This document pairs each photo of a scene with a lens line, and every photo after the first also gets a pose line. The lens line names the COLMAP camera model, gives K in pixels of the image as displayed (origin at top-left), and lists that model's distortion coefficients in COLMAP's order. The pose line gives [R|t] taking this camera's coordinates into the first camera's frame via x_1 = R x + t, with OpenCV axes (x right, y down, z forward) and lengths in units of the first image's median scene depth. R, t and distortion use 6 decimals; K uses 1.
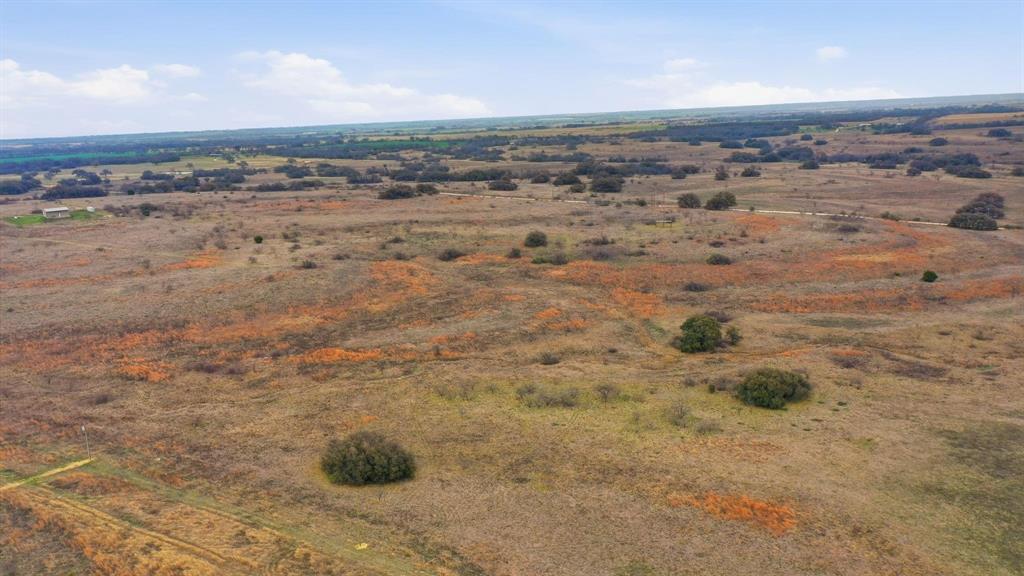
lens RADIAL K [[800.5, 0, 515.8], [0, 800.5, 312.6], [0, 0, 1]] dist [0.001616, -0.004967]
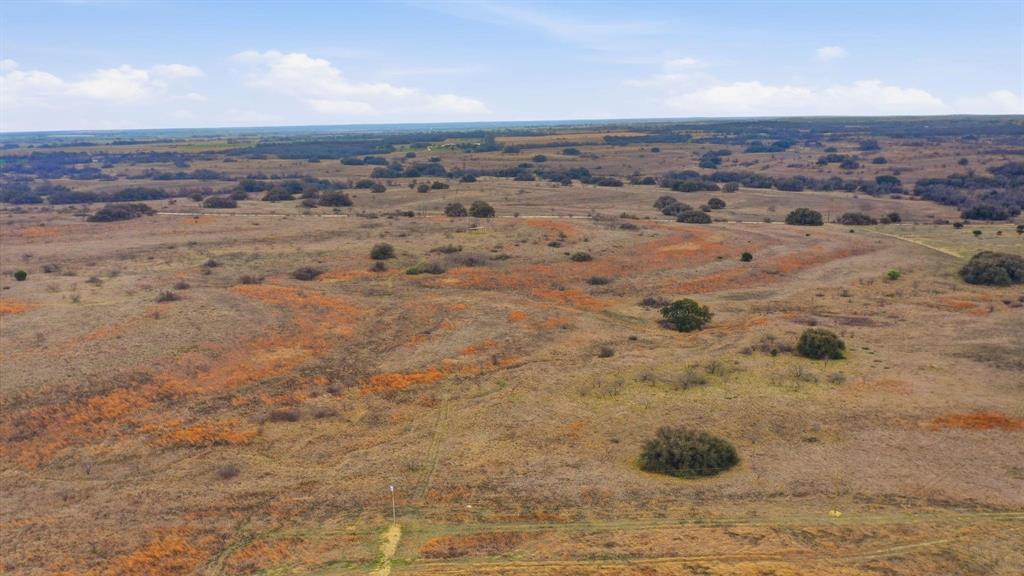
lens RADIAL K [[802.6, 0, 512.0], [0, 802.6, 288.0], [0, 0, 1]] dist [-0.002242, 0.001298]
pose [[0.836096, -0.085590, 0.541865, -0.940905], [0.115176, 0.993126, -0.020847, -0.025176], [-0.536356, 0.079840, 0.840207, 0.273627]]
